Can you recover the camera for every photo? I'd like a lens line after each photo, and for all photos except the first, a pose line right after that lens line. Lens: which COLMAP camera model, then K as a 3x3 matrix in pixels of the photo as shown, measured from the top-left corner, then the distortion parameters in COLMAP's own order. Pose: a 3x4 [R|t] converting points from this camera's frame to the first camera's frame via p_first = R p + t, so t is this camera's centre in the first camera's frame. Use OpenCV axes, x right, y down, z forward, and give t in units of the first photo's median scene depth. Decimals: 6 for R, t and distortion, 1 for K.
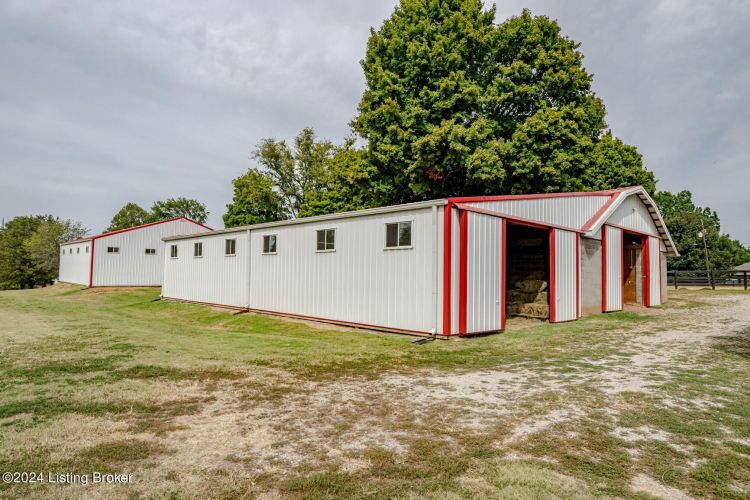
lens RADIAL K [[457.6, 0, 382.2], [0, 457.6, 252.3], [0, 0, 1]] dist [-0.020068, 0.008575]
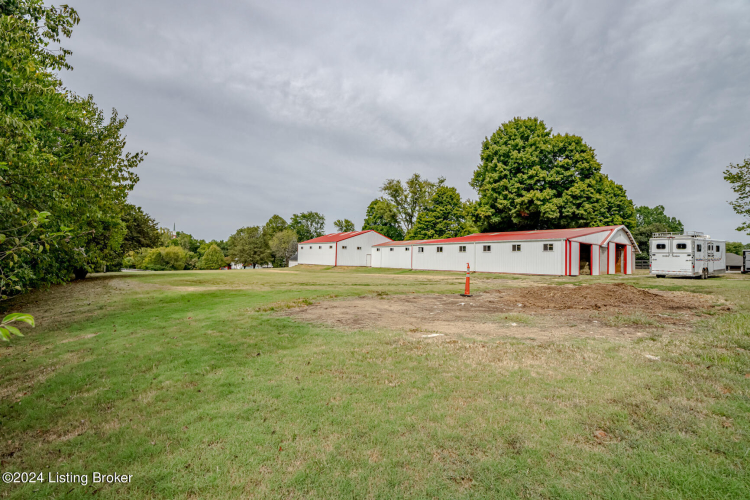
lens RADIAL K [[350.0, 0, 381.4], [0, 350.0, 256.9], [0, 0, 1]] dist [-0.044548, 0.009100]
pose [[0.994614, 0.009271, -0.103230, -0.351264], [-0.006219, 0.999535, 0.029855, -0.013441], [0.103458, -0.029052, 0.994209, -0.636921]]
